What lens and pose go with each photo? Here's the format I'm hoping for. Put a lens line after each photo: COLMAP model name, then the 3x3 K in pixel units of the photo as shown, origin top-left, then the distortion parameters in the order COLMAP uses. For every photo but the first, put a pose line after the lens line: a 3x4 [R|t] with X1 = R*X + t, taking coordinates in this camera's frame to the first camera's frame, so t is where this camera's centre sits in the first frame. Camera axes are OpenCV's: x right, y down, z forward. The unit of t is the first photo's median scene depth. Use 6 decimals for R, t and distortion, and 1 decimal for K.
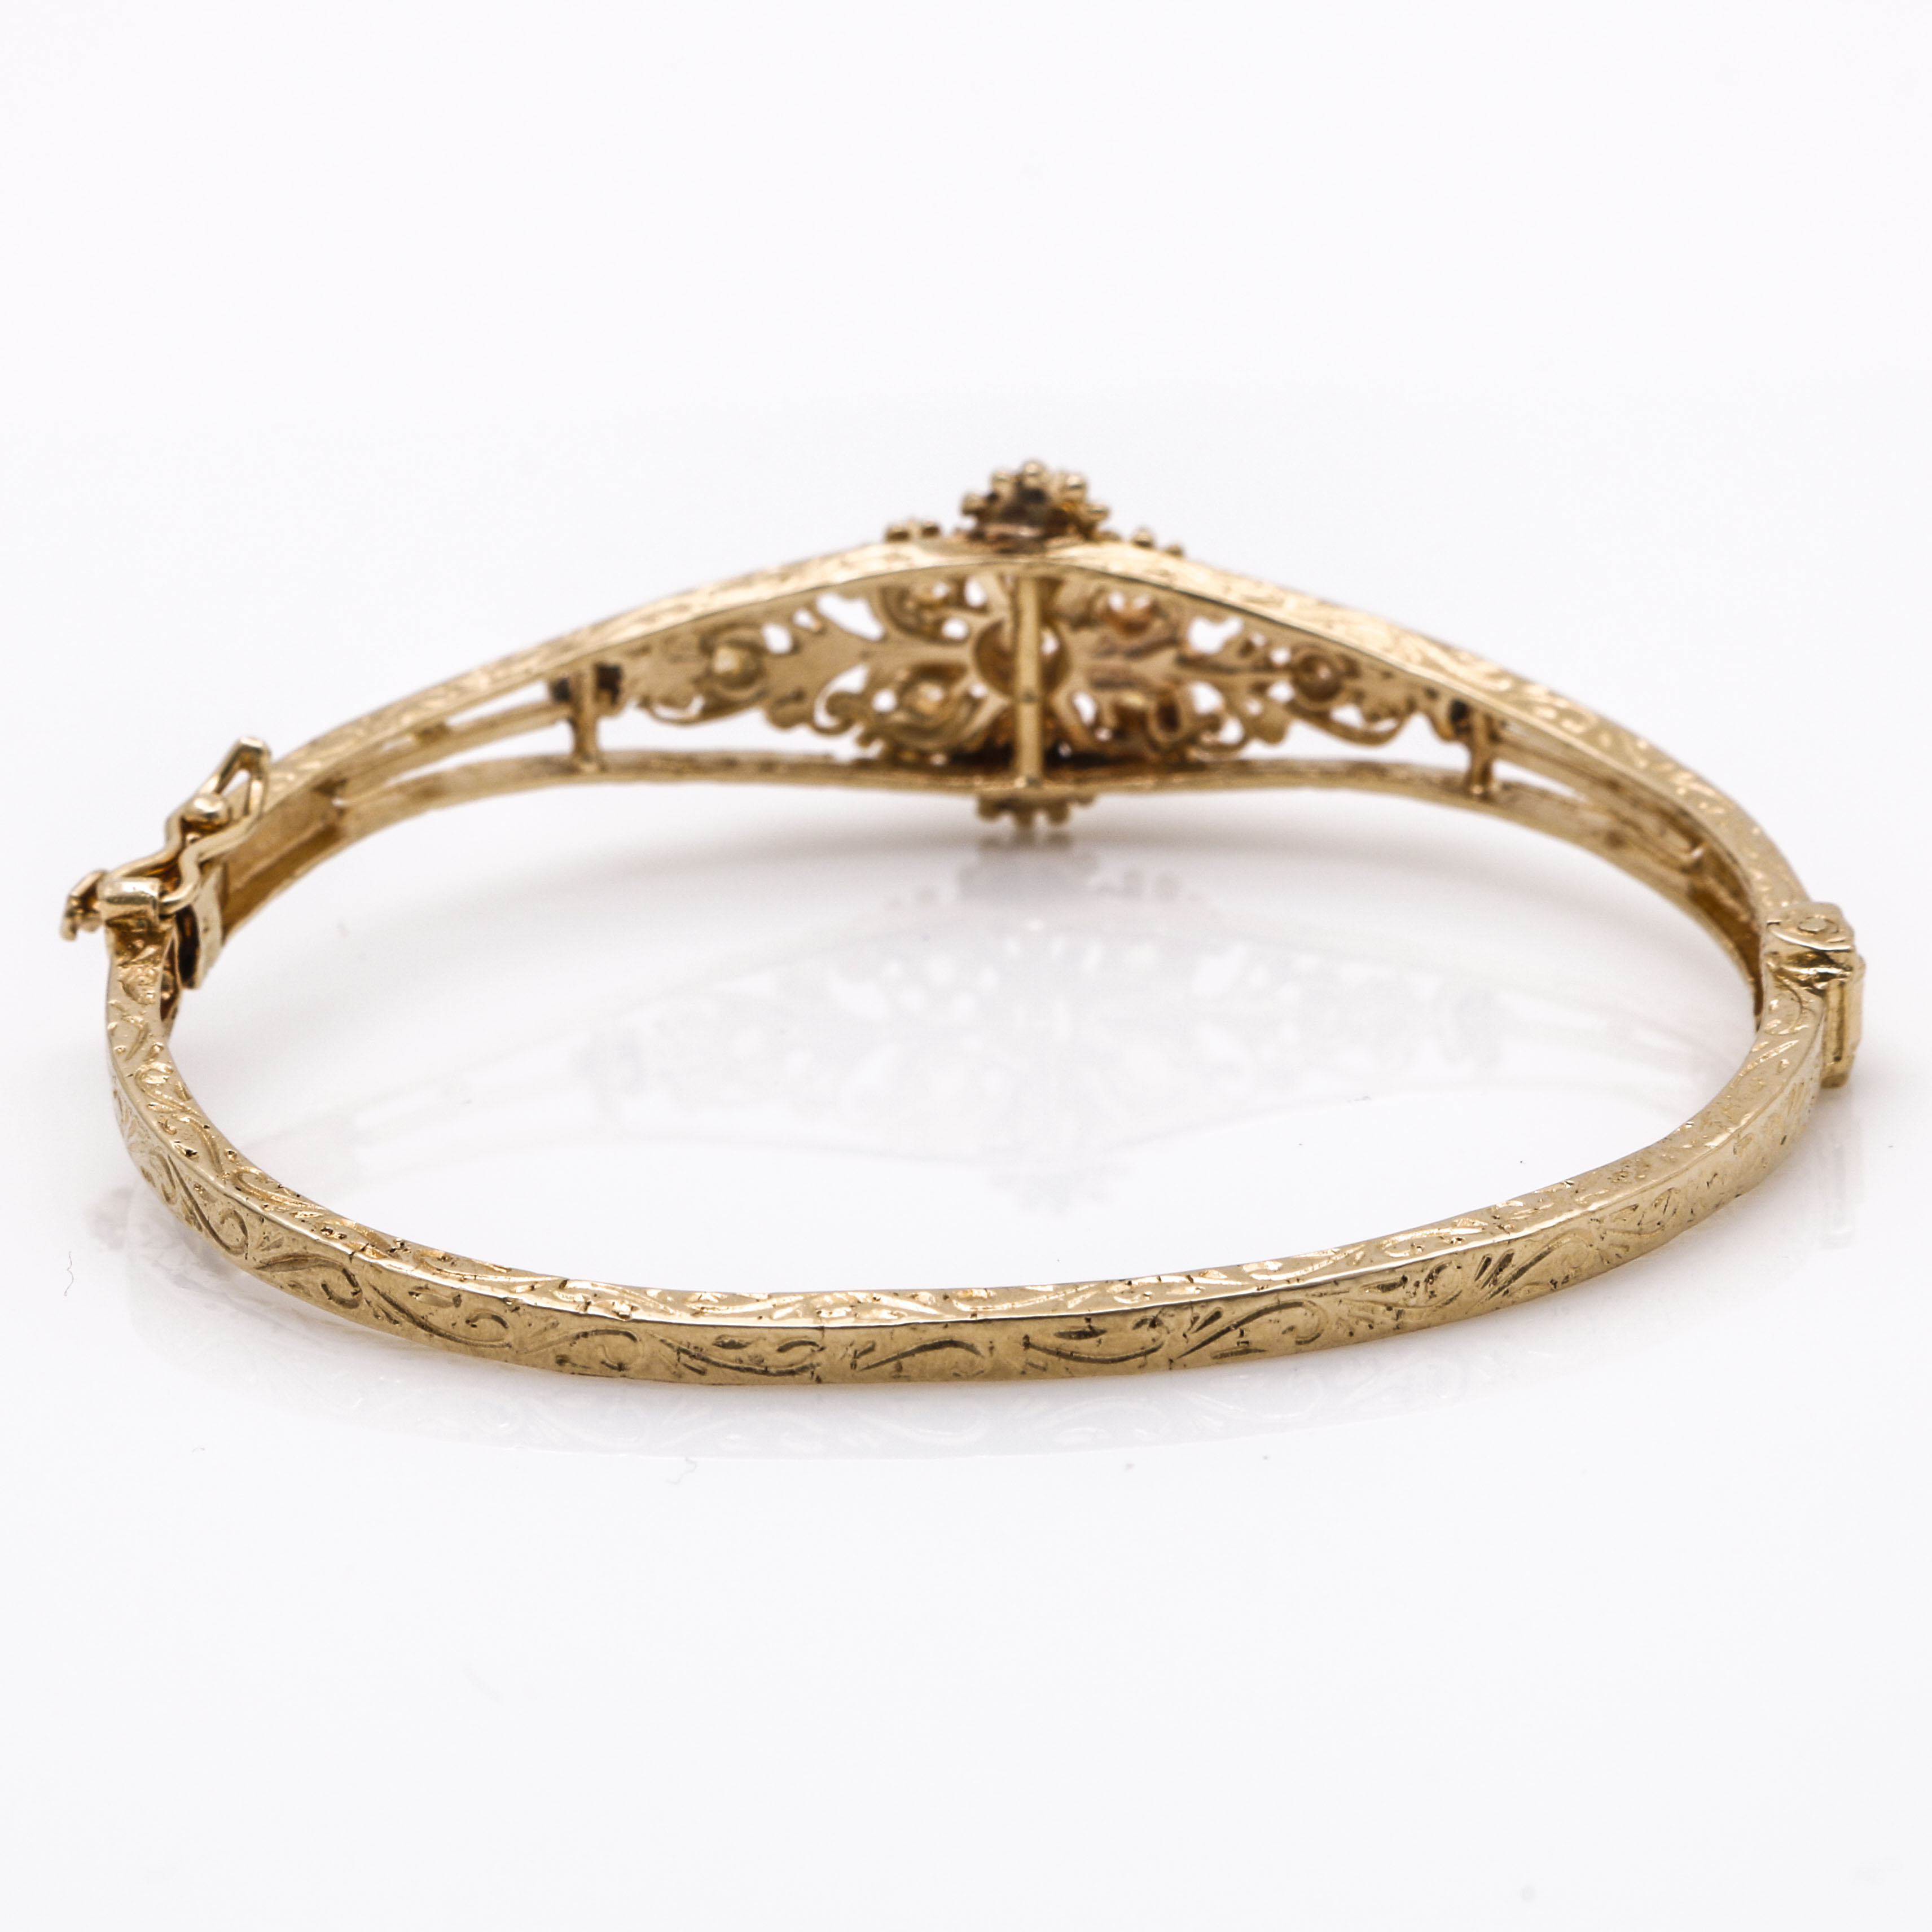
lens RADIAL K [[5523.5, 0, 966.0], [0, 5523.5, 966.0], [0, 0, 1]] dist [-0.148080, 0.043966]
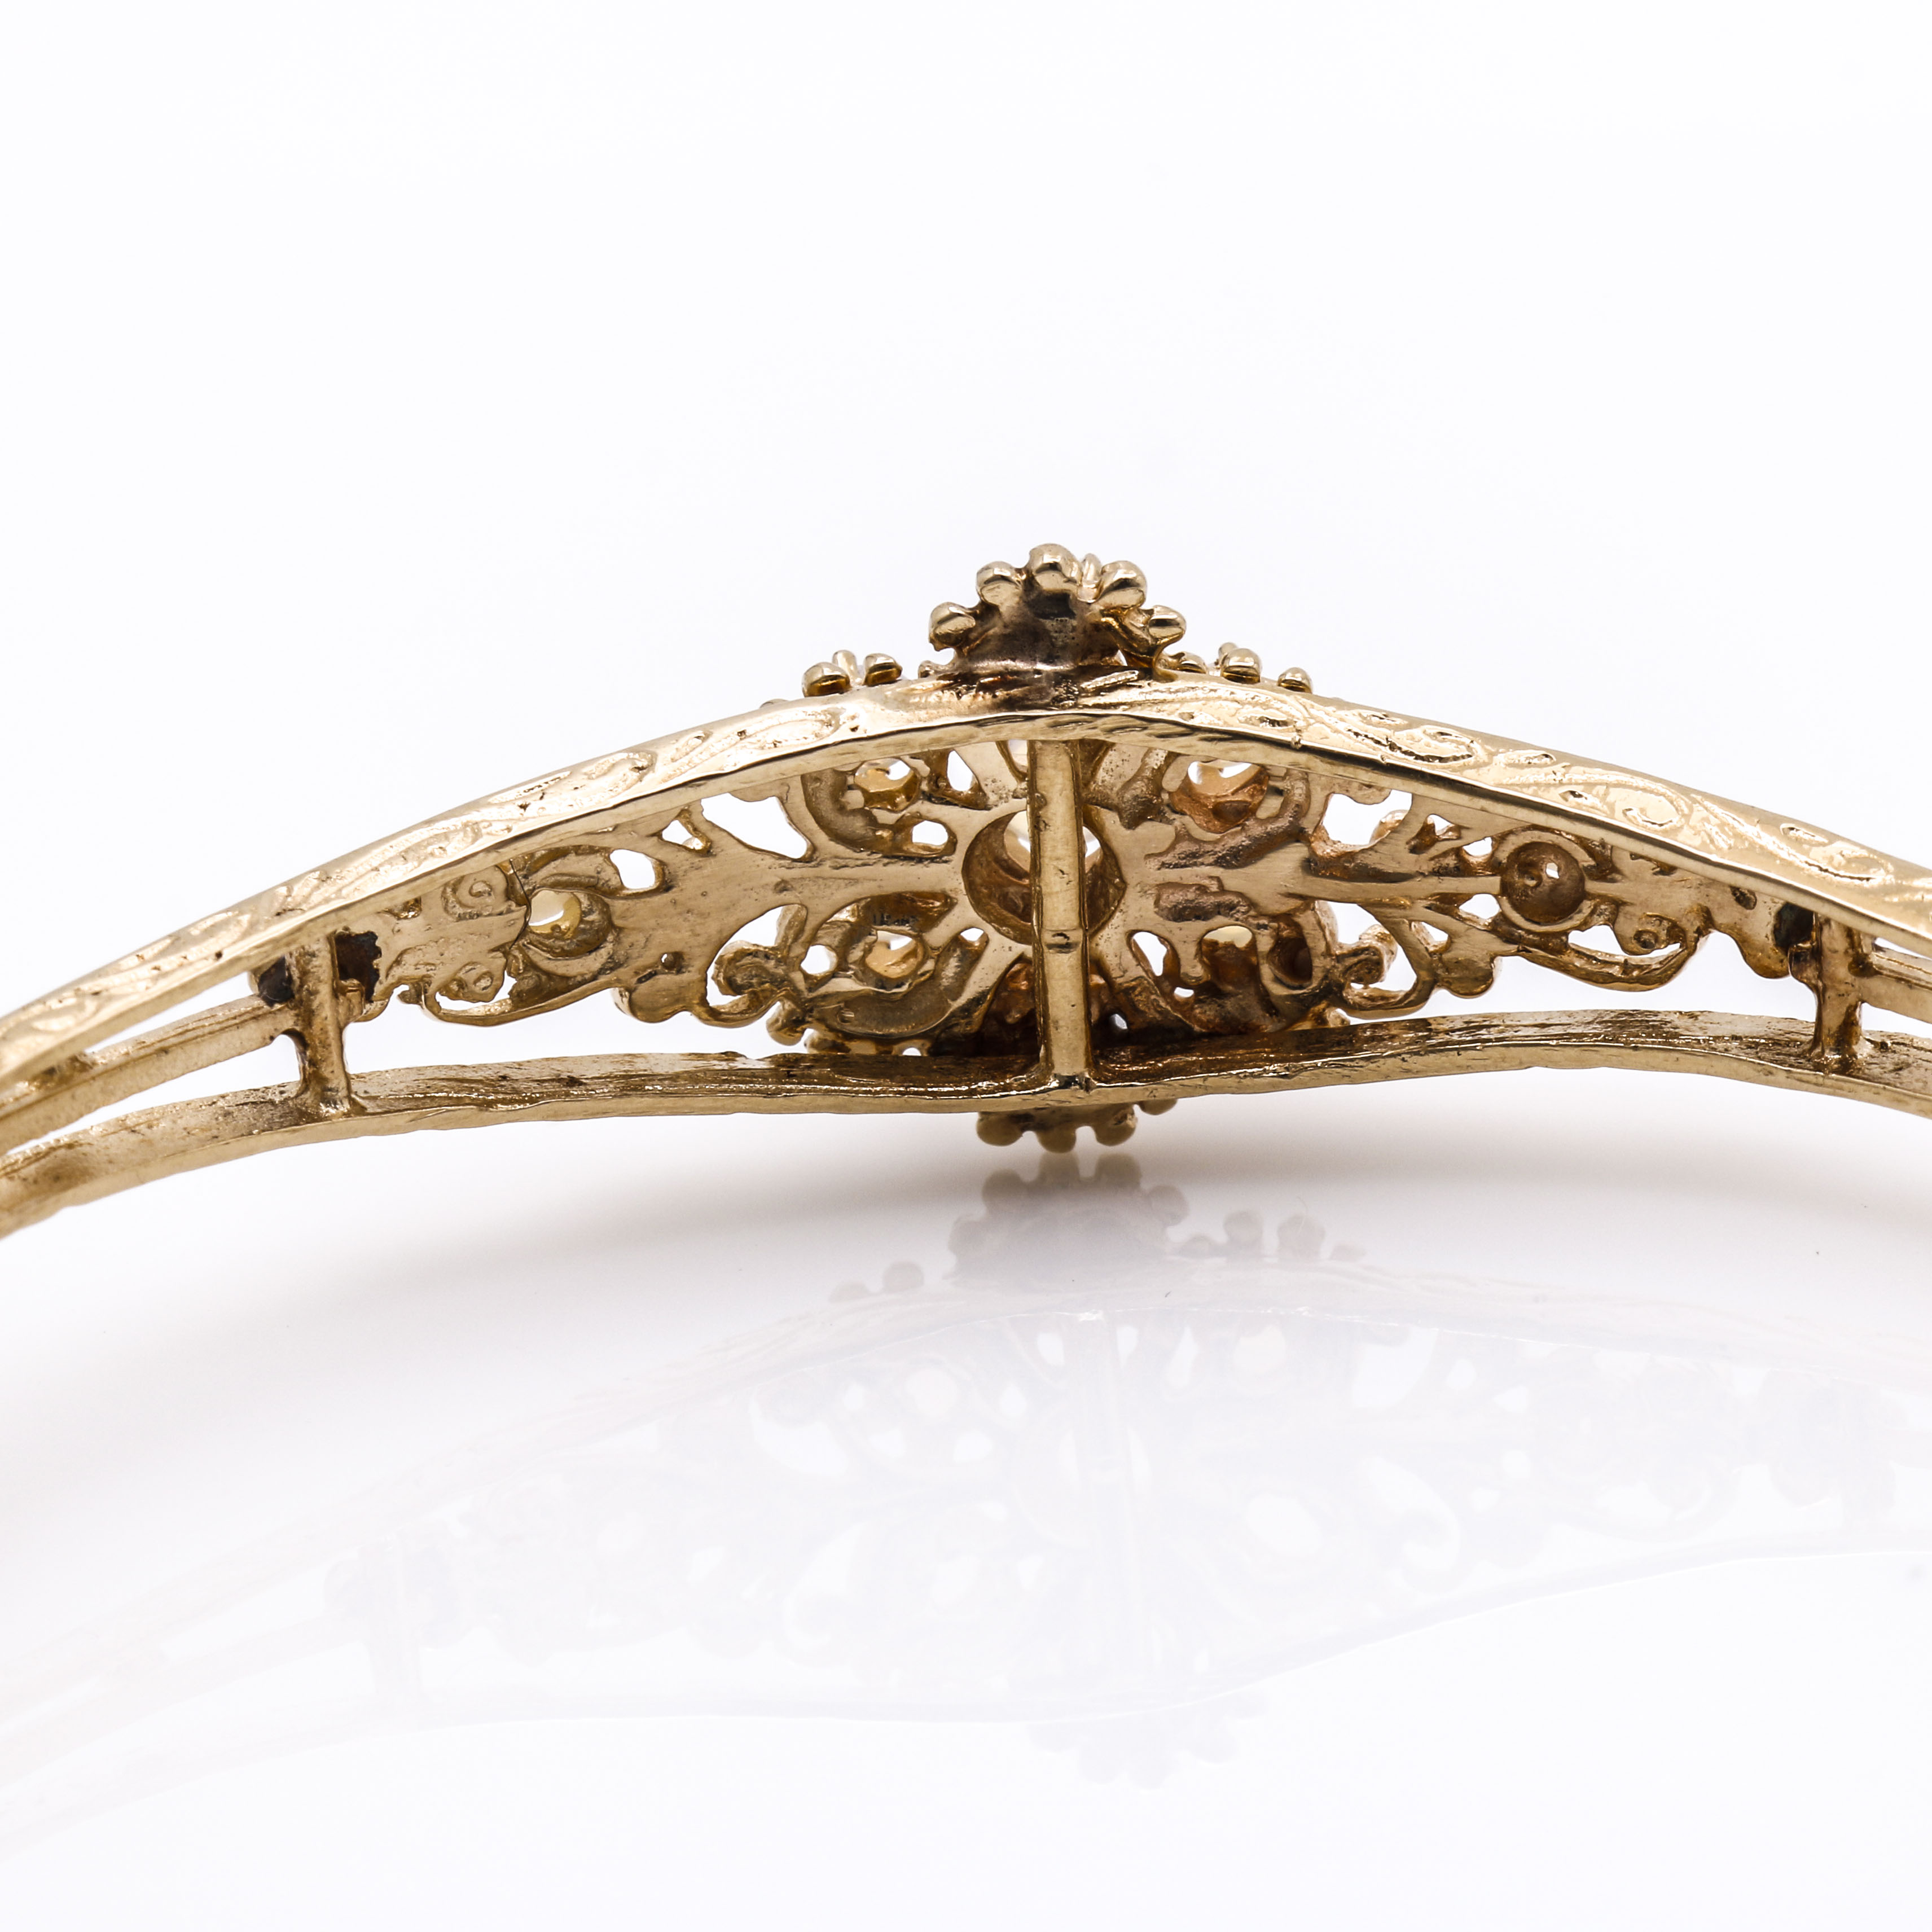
lens RADIAL K [[5523.5, 0, 966.0], [0, 5523.5, 966.0], [0, 0, 1]] dist [-0.148080, 0.043966]
pose [[0.996759, -0.062238, 0.050970, -0.029578], [0.062966, 0.997934, -0.012787, -0.039146], [-0.050069, 0.015955, 0.998618, 0.404759]]
